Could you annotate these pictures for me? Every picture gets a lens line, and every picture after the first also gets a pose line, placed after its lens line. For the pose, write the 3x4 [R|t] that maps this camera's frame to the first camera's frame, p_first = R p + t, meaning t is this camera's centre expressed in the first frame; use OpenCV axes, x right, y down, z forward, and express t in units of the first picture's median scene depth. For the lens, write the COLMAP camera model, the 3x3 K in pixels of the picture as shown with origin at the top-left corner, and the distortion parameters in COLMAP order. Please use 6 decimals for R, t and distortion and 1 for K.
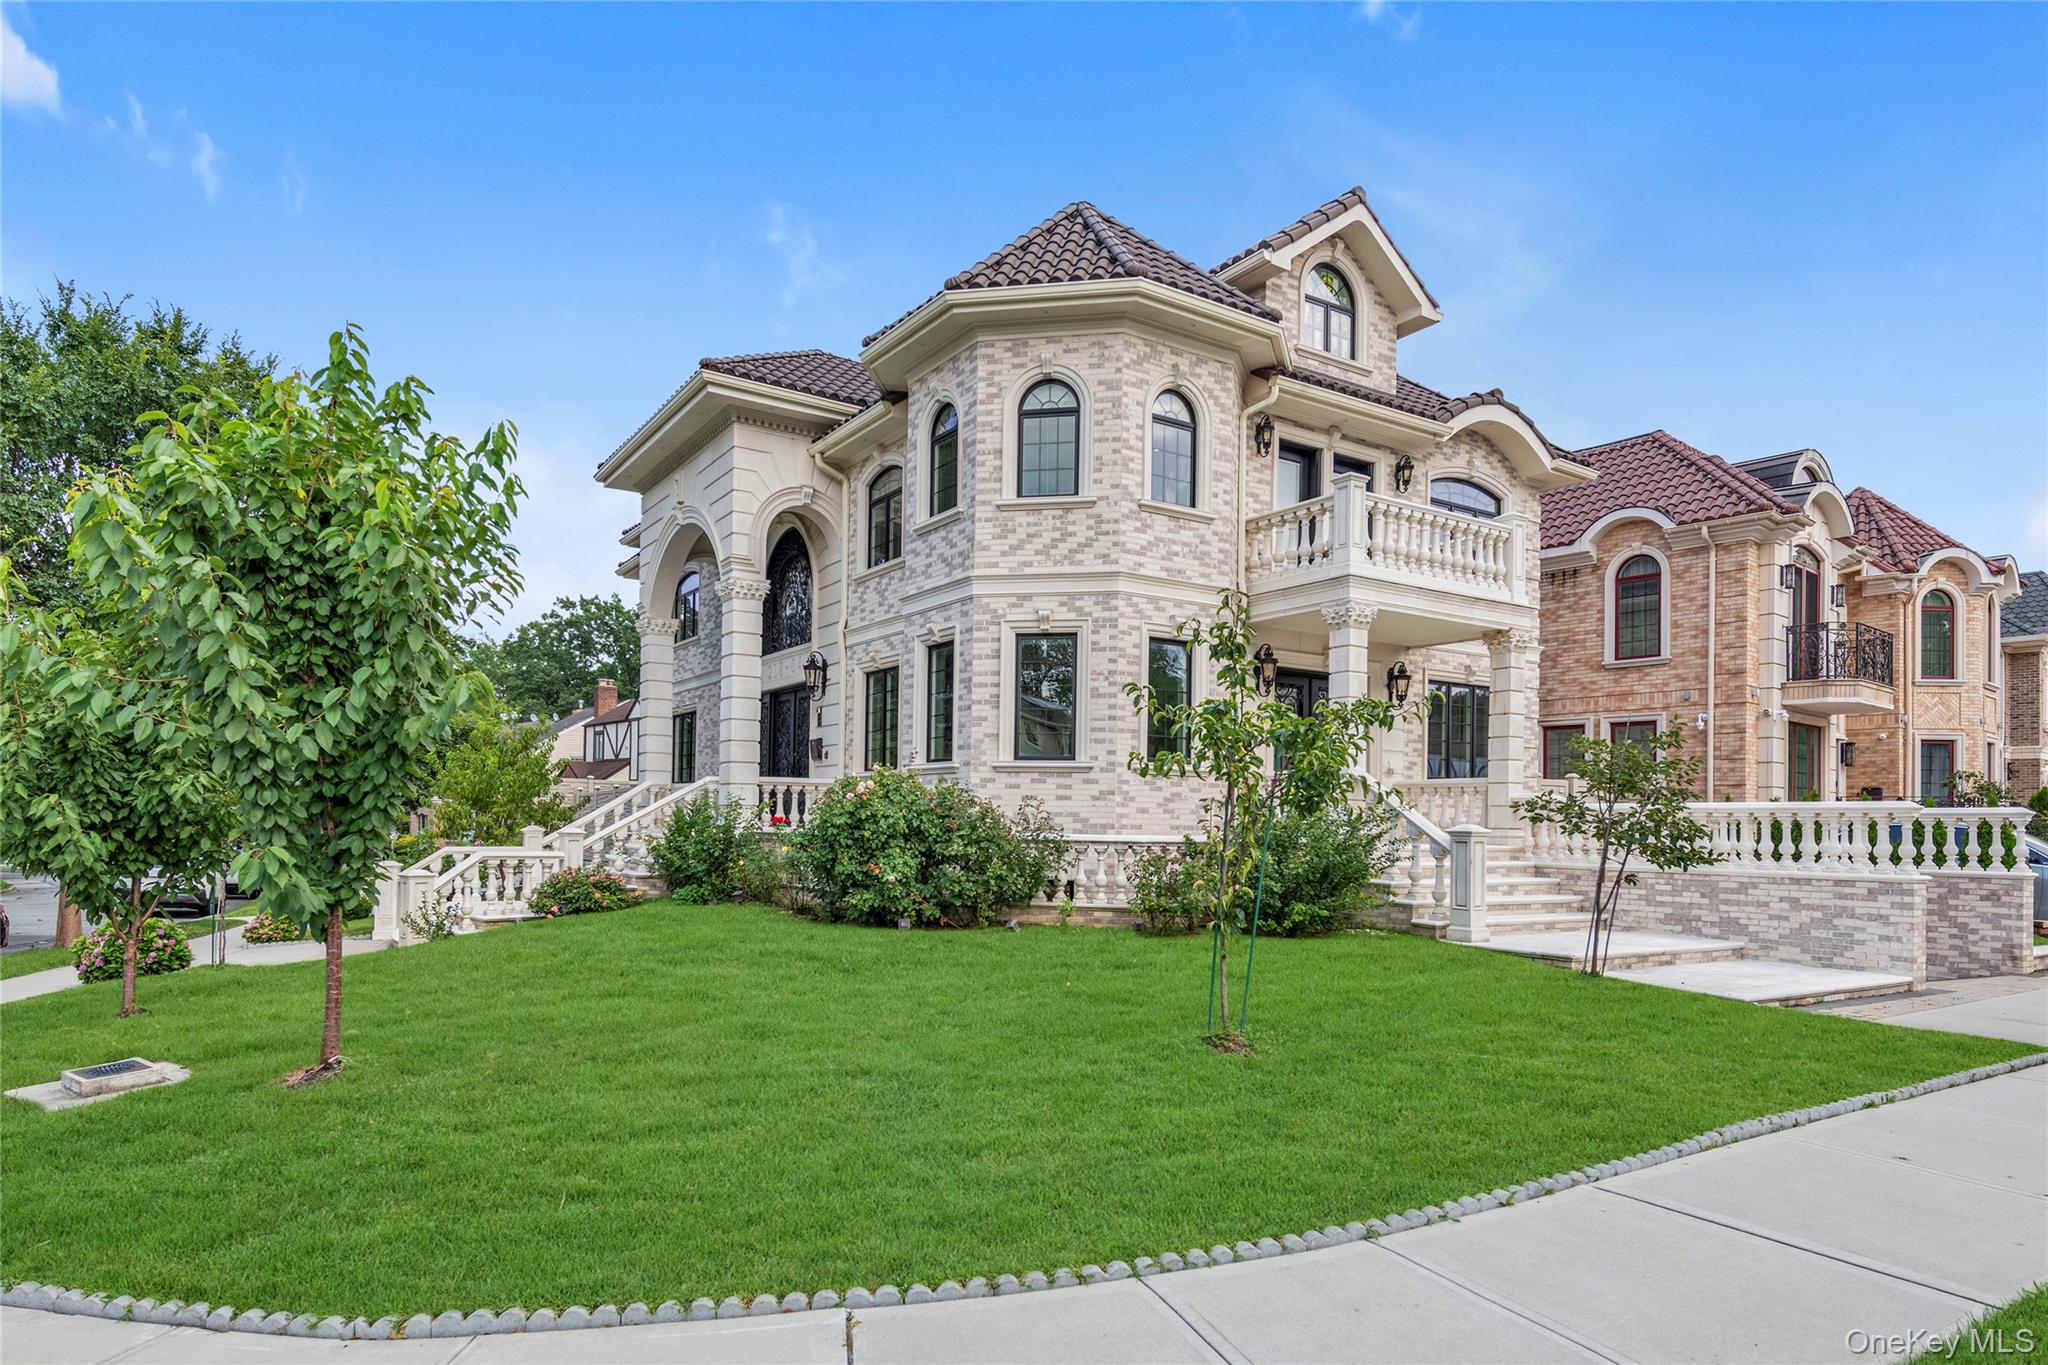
lens RADIAL K [[1087.0, 0, 1025.1], [0, 1087.0, 723.7], [0, 0, 1]] dist [0.003435, 0.000100]
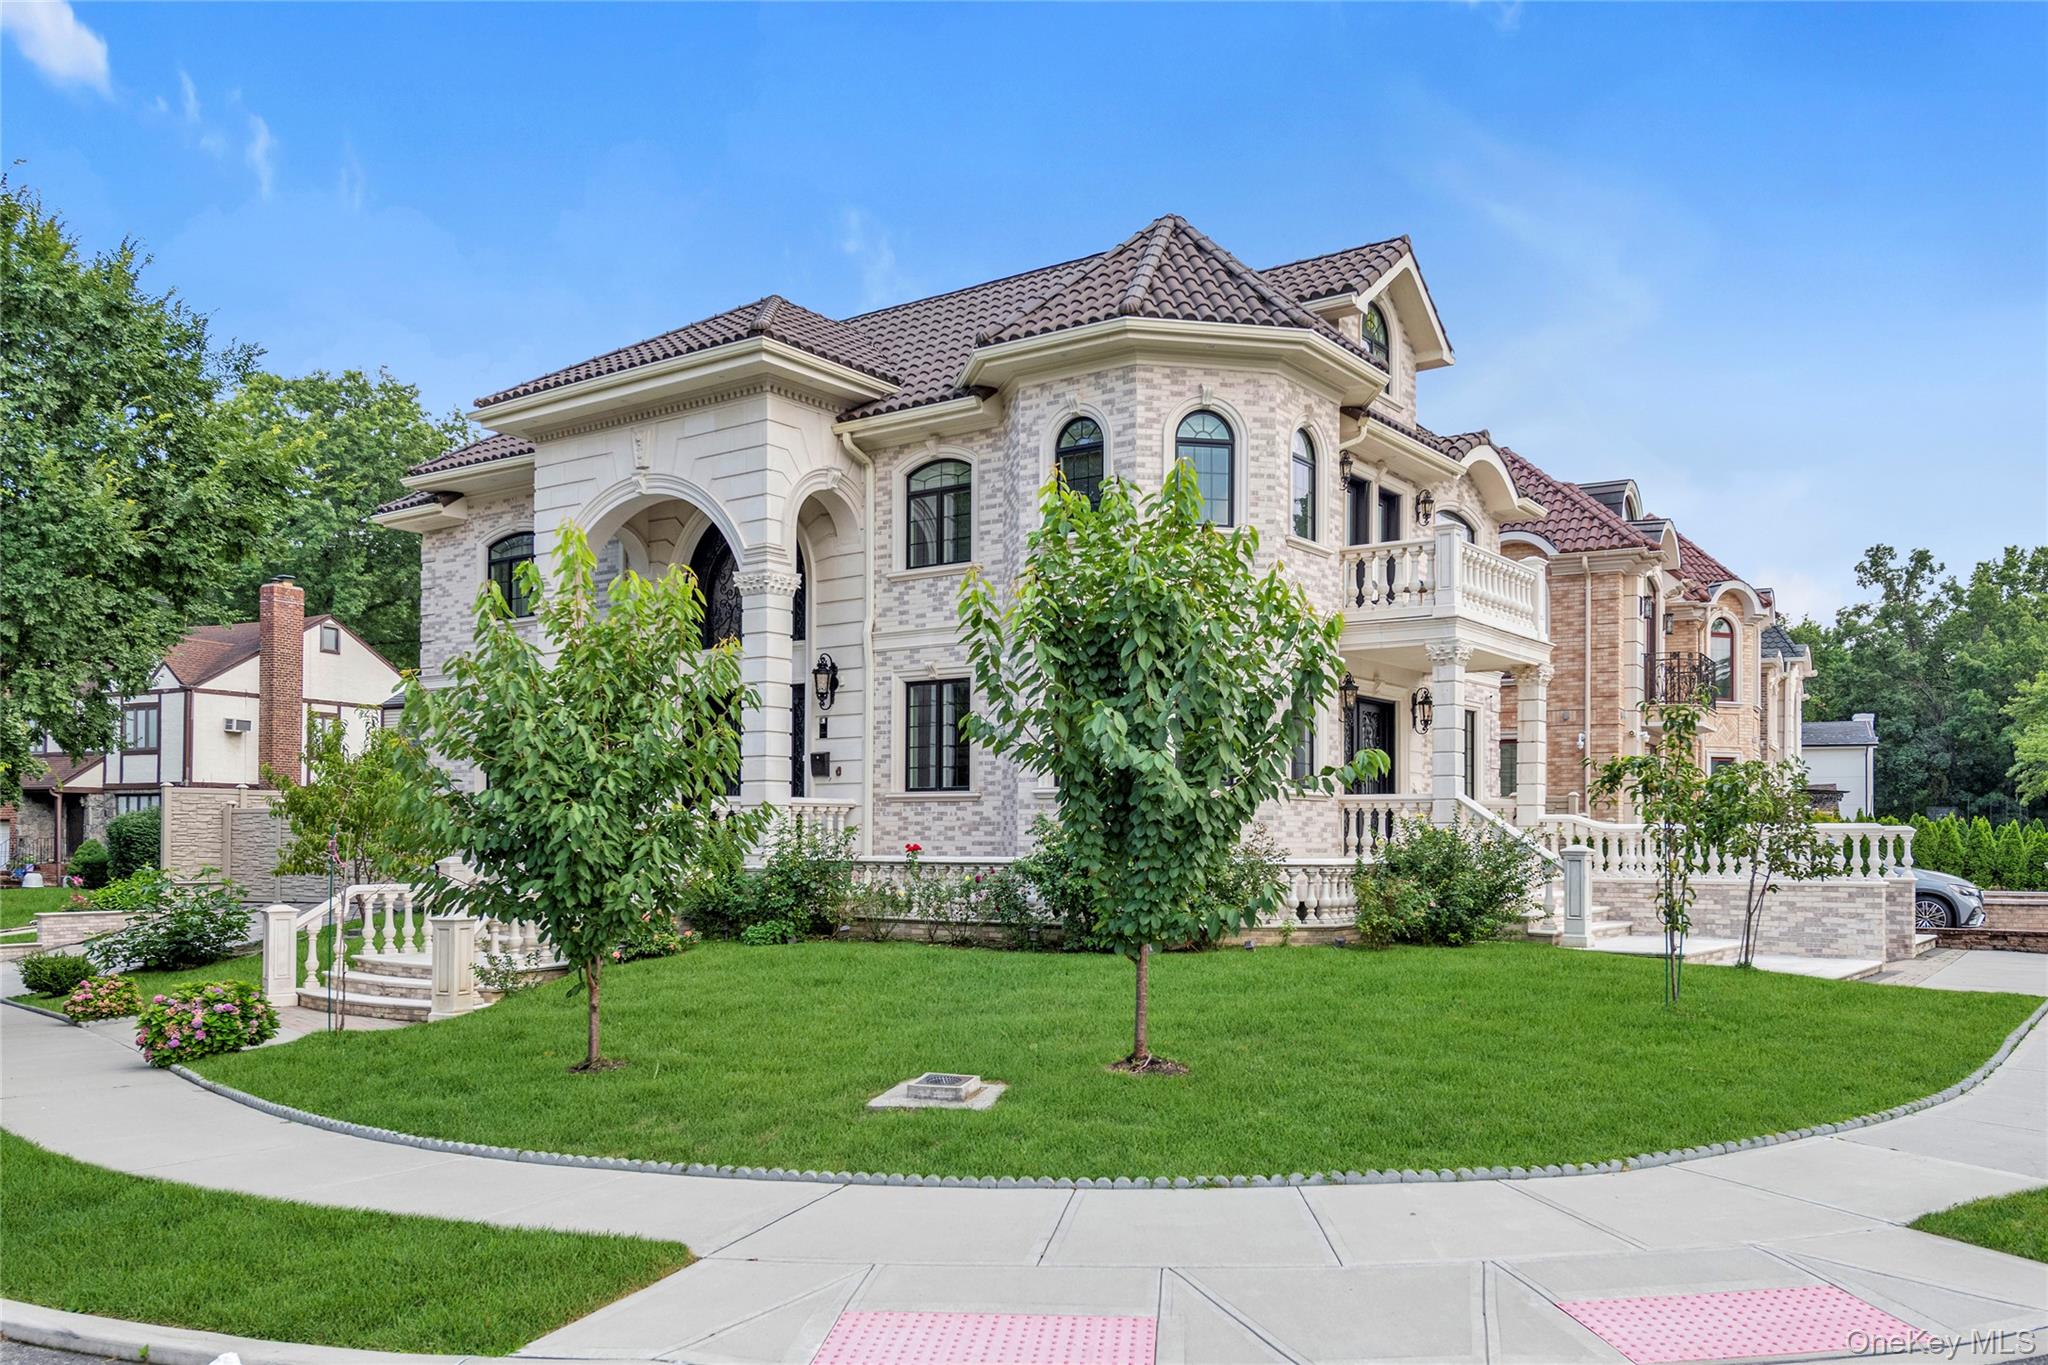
lens RADIAL K [[1443.3, 0, 1024.0], [0, 1443.3, 682.5], [0, 0, 1]] dist [0.010657, 0.000279]
pose [[0.937716, 0.027140, 0.346341, -0.593379], [-0.022115, 0.999585, -0.018455, -0.033253], [-0.346699, 0.009646, 0.937927, -0.203747]]
